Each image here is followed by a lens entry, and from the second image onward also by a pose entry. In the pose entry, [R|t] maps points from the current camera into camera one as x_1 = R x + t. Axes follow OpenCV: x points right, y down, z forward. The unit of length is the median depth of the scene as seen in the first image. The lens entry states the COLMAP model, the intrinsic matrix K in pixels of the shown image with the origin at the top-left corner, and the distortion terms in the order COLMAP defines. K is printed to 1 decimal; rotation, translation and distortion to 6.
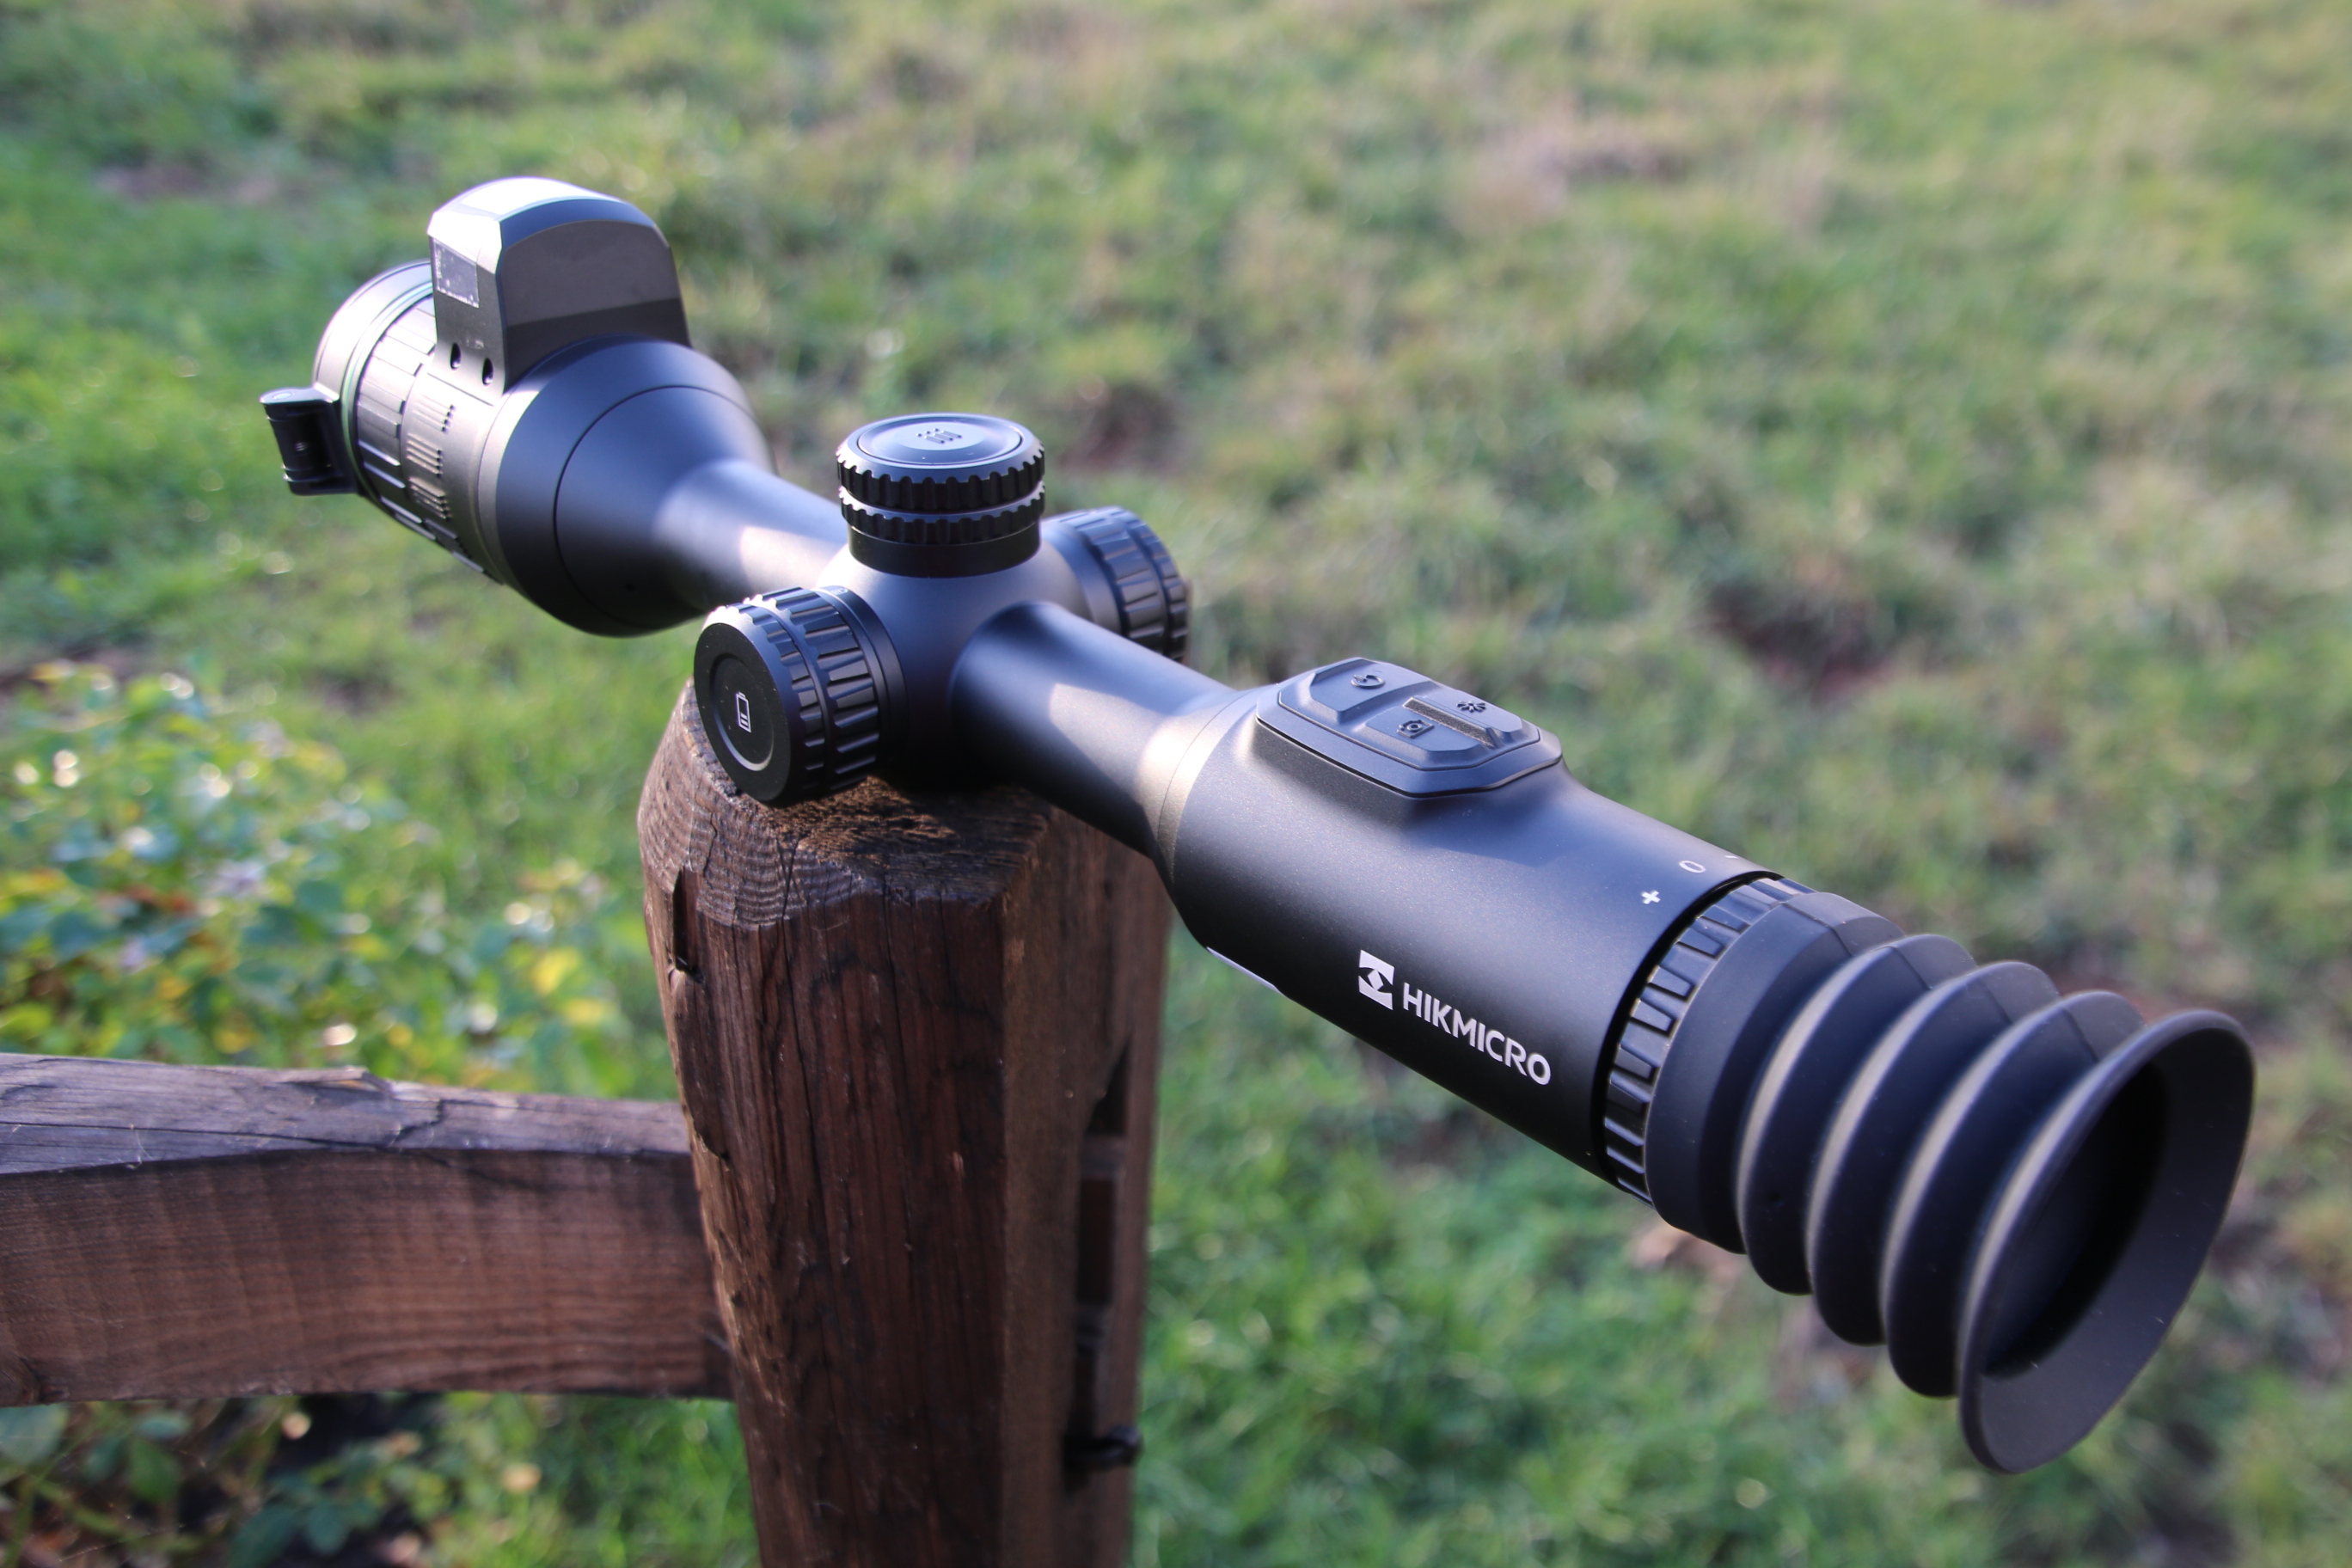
lens RADIAL K [[2280.5, 0, 1269.0], [0, 2280.5, 814.7], [0, 0, 1]] dist [0.006162, 0.000000]
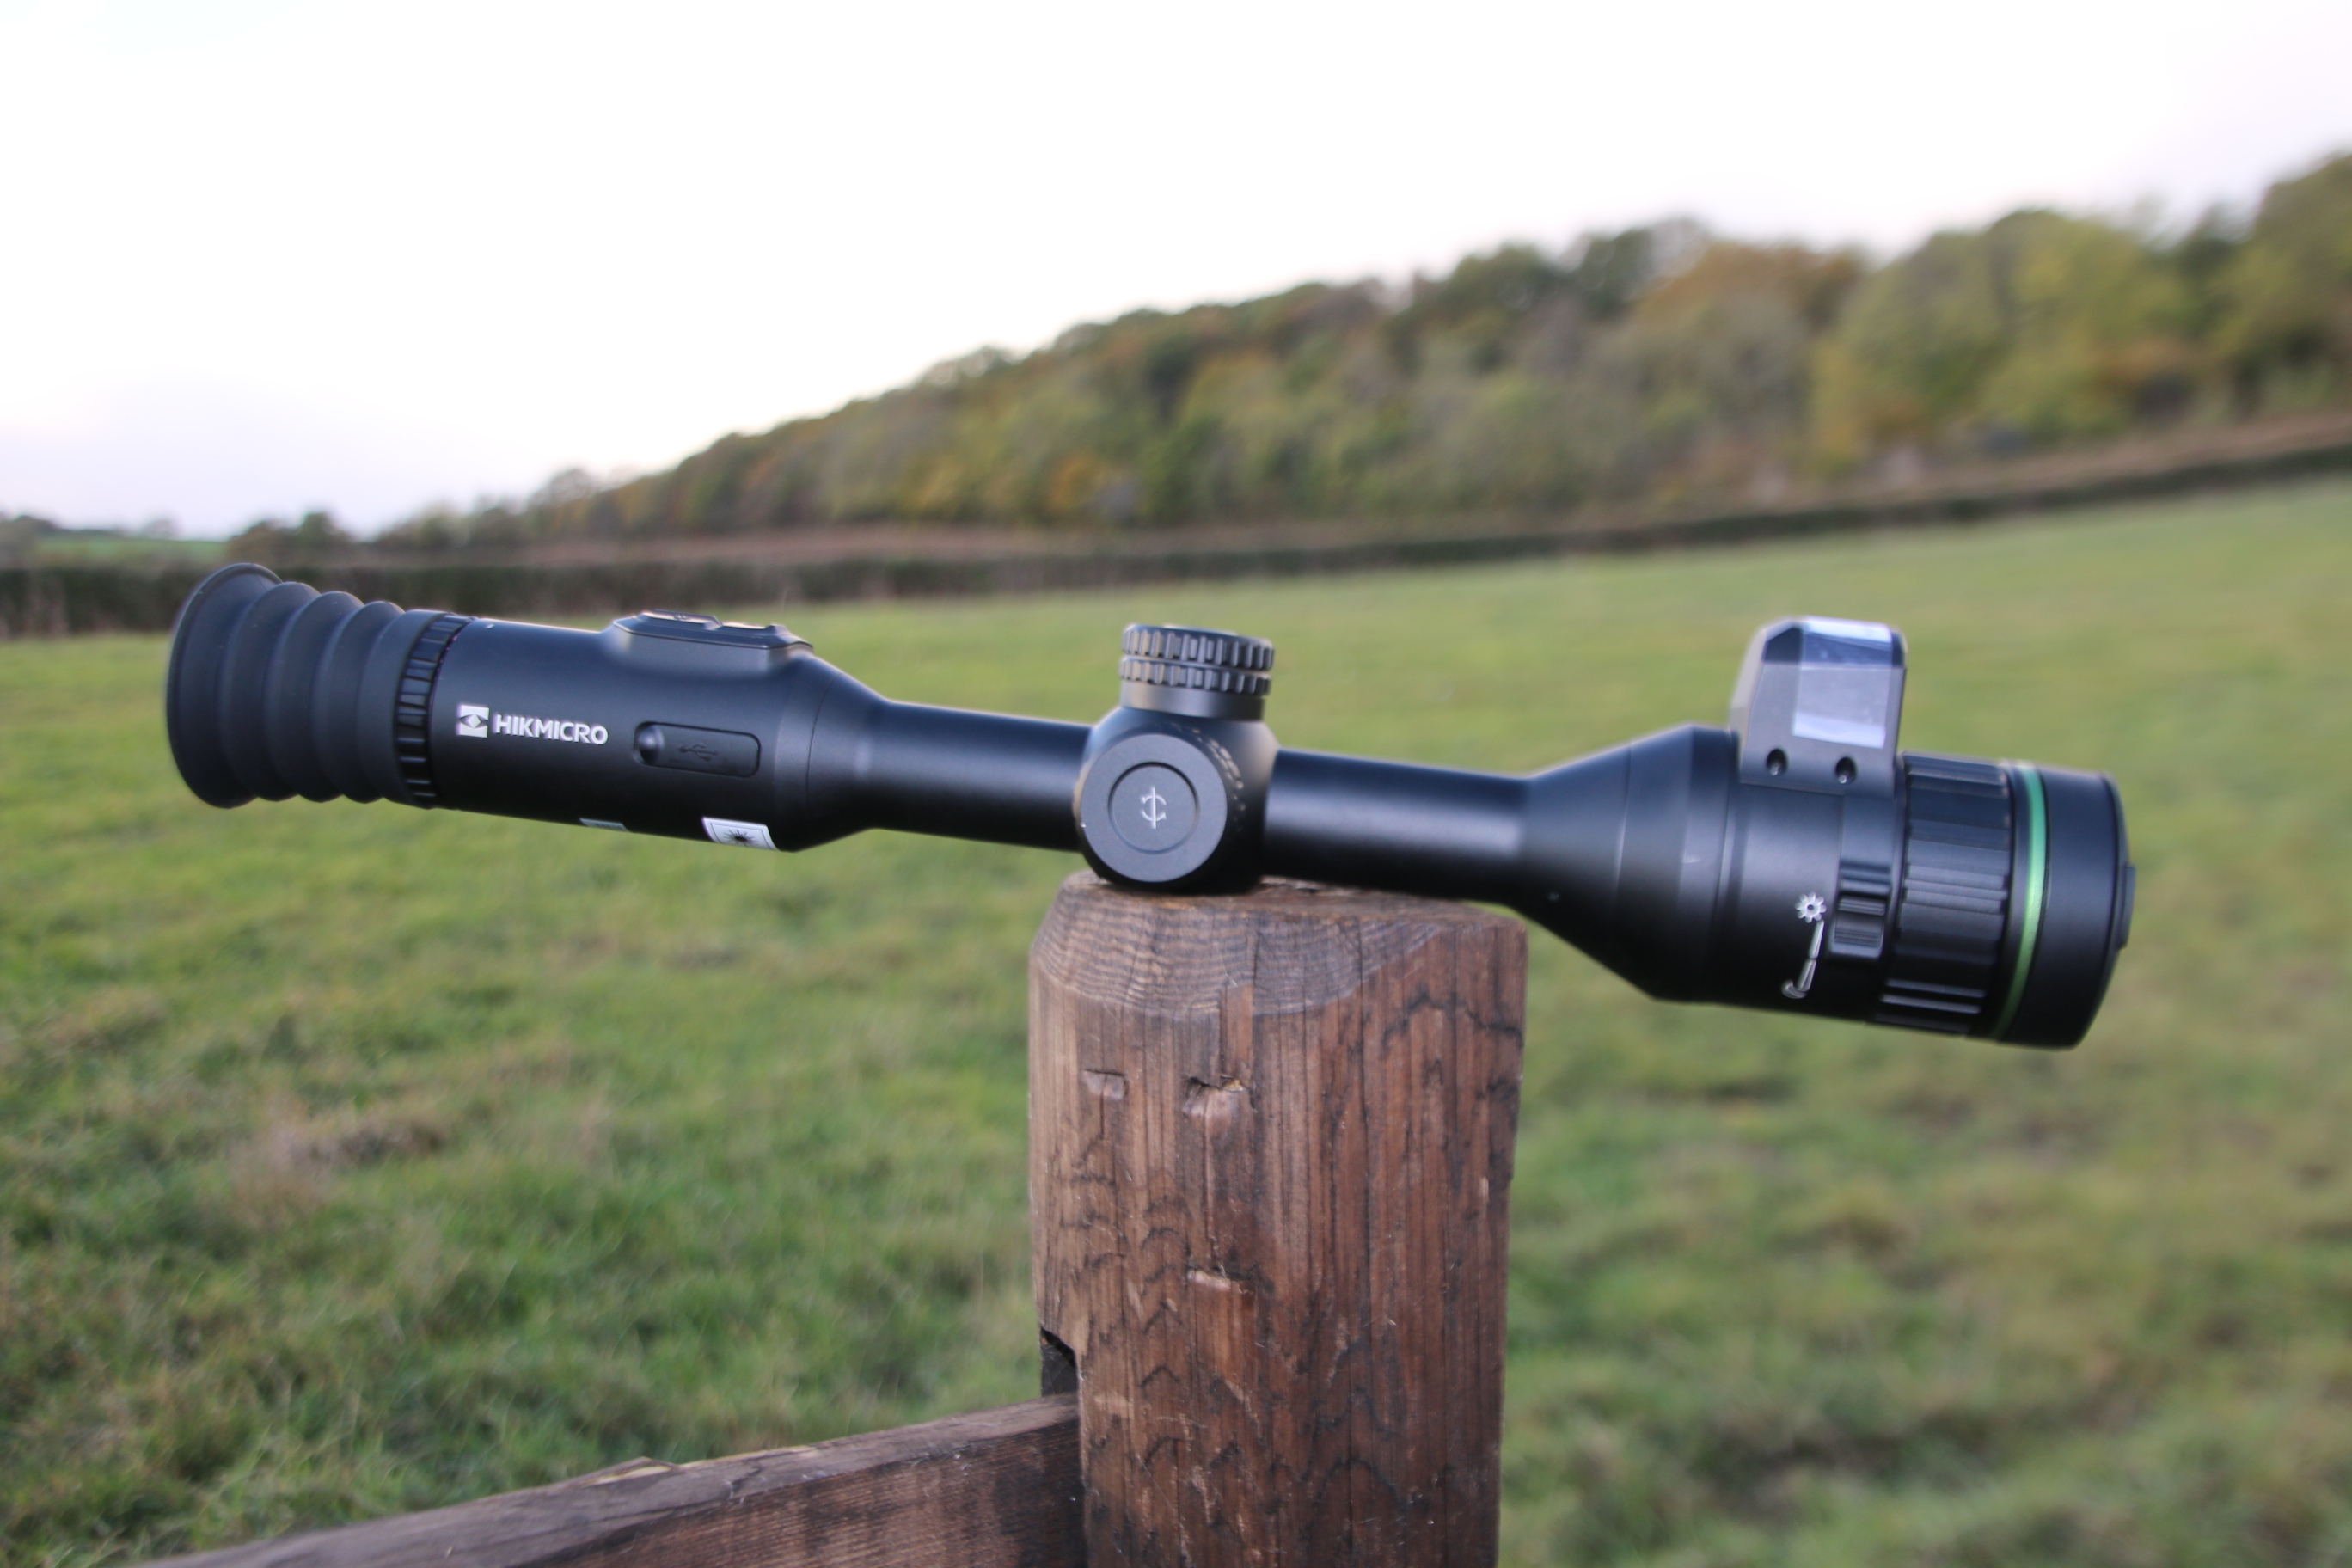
lens RADIAL K [[2330.1, 0, 1240.9], [0, 2330.1, 847.3], [0, 0, 1]] dist [0.000356, 0.000000]
pose [[0.835002, -0.091388, 0.542604, -0.099322], [0.302918, 0.899578, -0.314644, 0.037572], [-0.459360, 0.427093, 0.778833, 0.001964]]
